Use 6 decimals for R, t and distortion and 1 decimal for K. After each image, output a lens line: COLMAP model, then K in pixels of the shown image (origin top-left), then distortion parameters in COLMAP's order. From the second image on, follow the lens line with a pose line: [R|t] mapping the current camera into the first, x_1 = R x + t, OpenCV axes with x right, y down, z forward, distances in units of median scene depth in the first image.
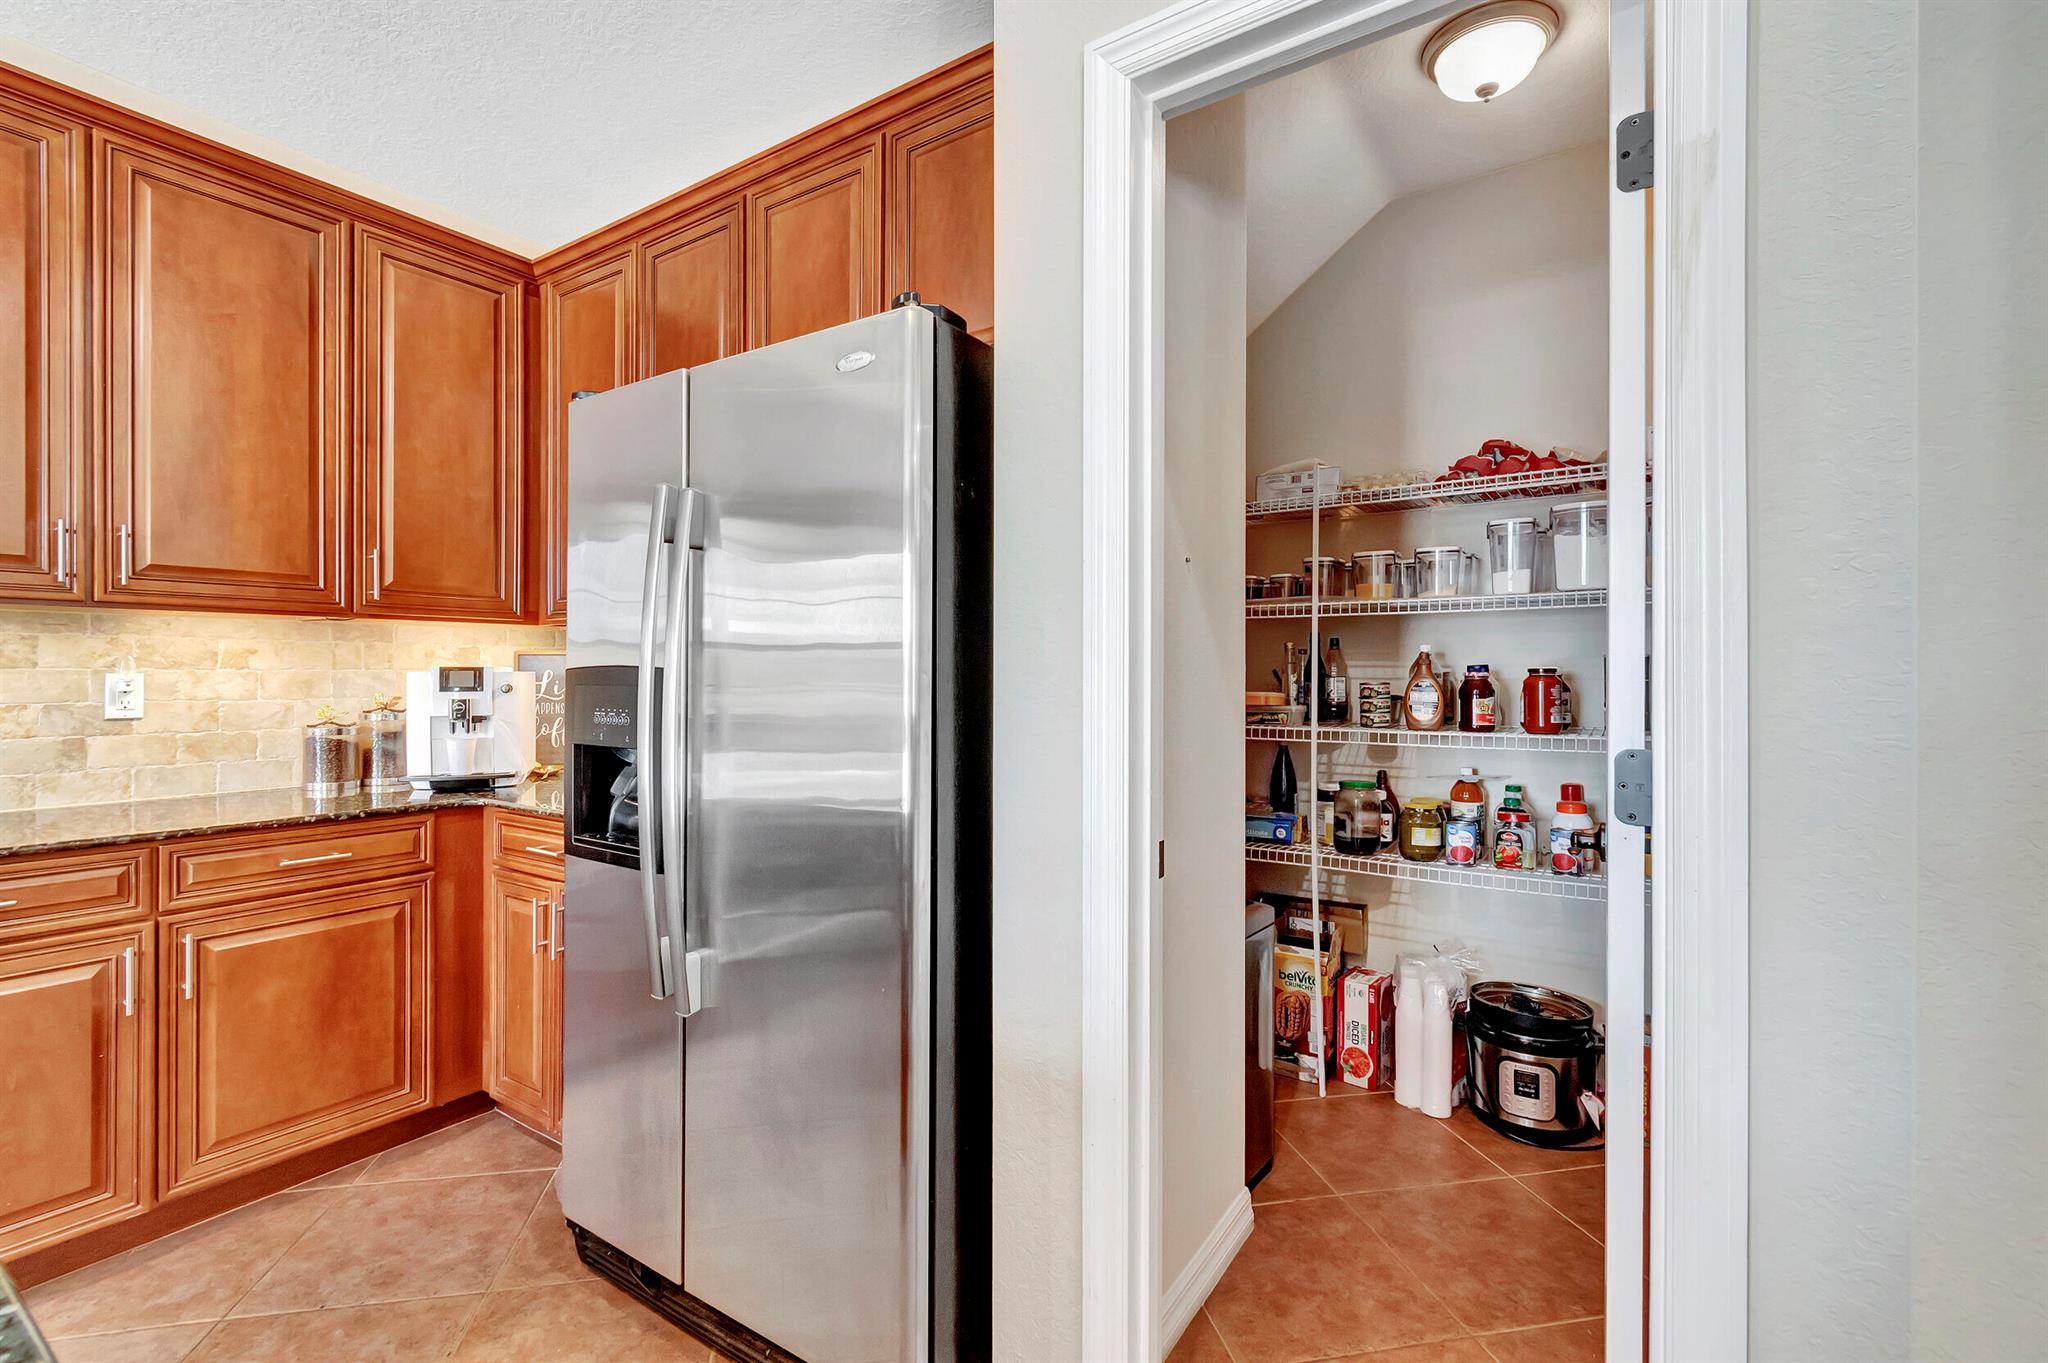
lens RADIAL K [[912.9, 0, 1013.9], [0, 912.9, 670.2], [0, 0, 1]] dist [0.002217, -0.000800]
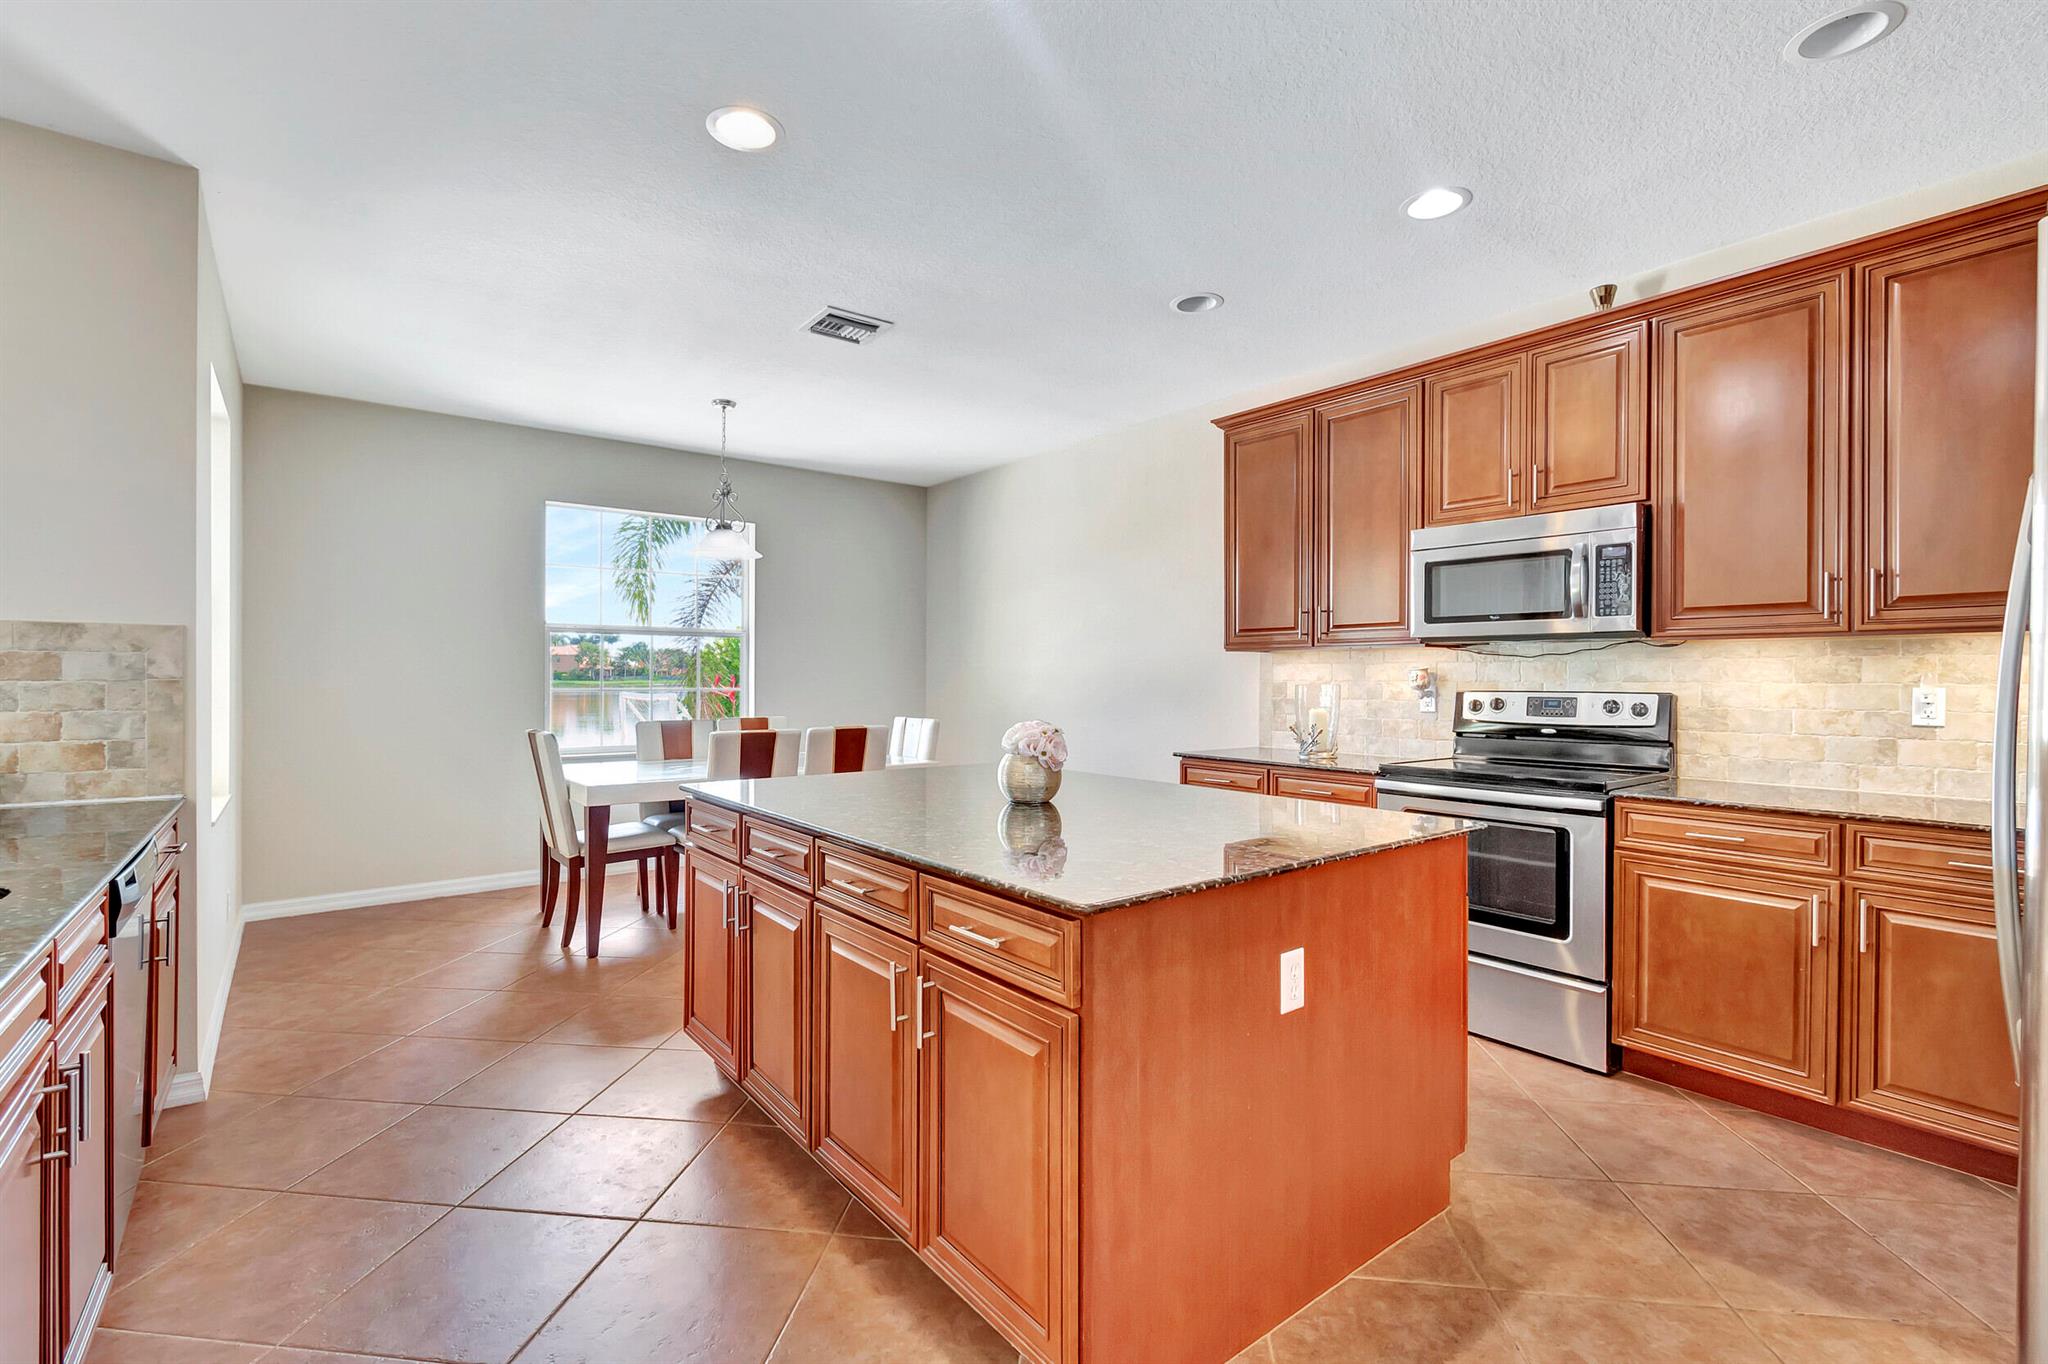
lens RADIAL K [[912.9, 0, 1022.3], [0, 912.9, 682.9], [0, 0, 1]] dist [0.002217, -0.000800]
pose [[-0.289864, 0.001993, -0.957066, 0.522762], [-0.004319, 0.999985, 0.003390, -0.001790], [0.957058, 0.005116, -0.289851, 0.237190]]
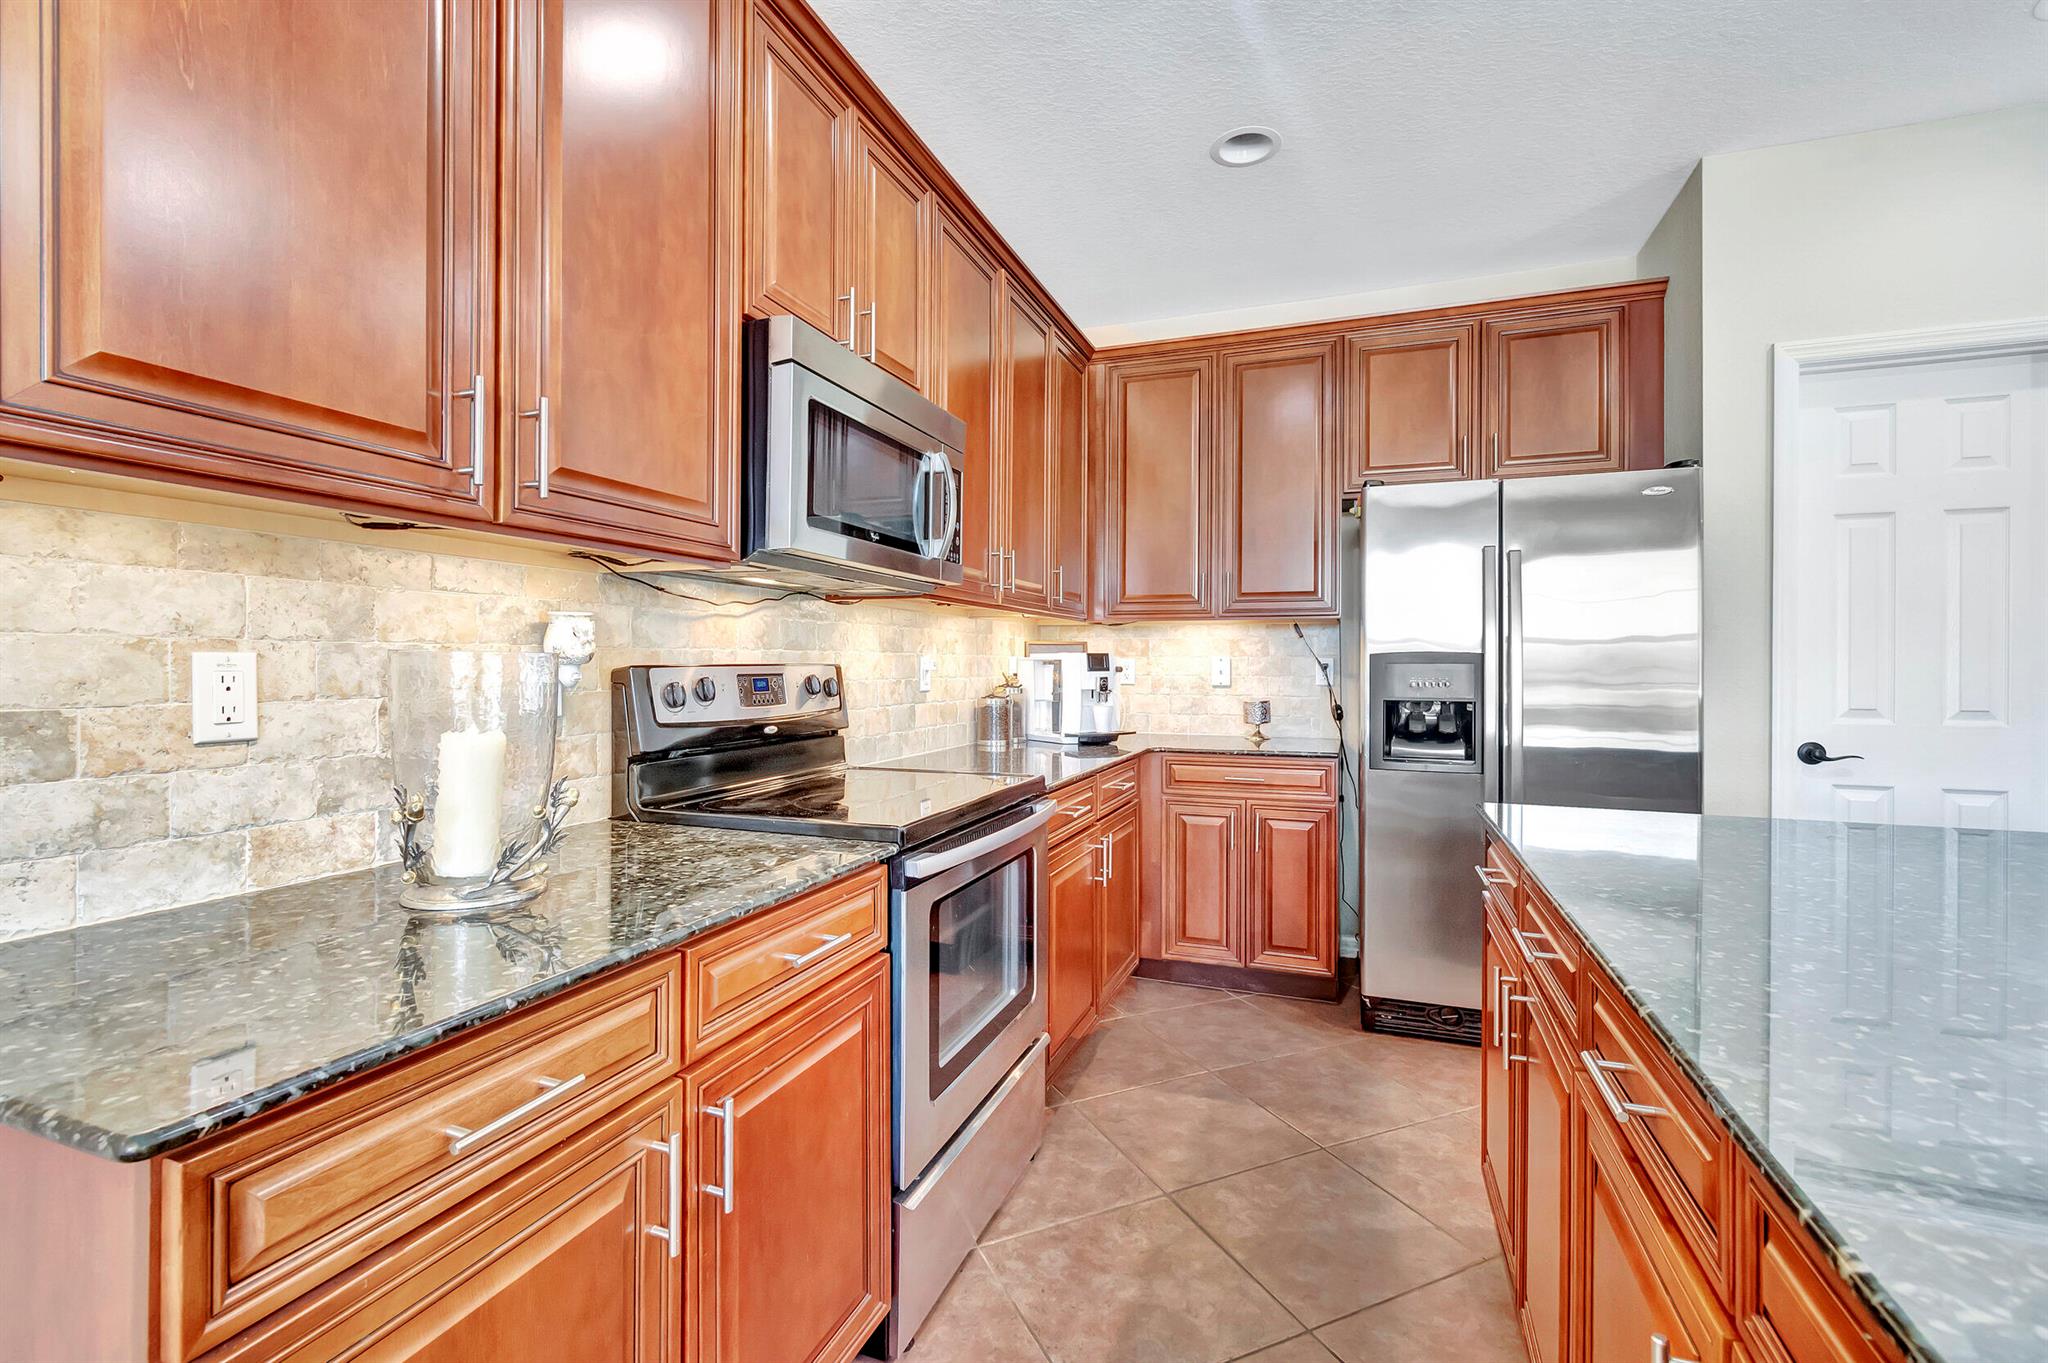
lens RADIAL K [[912.9, 0, 1014.1], [0, 912.9, 666.7], [0, 0, 1]] dist [0.002217, -0.000800]
pose [[0.970284, -0.000182, 0.241967, -1.198535], [-0.000874, 0.999991, 0.004256, 0.012679], [-0.241966, -0.004341, 0.970275, -0.321267]]
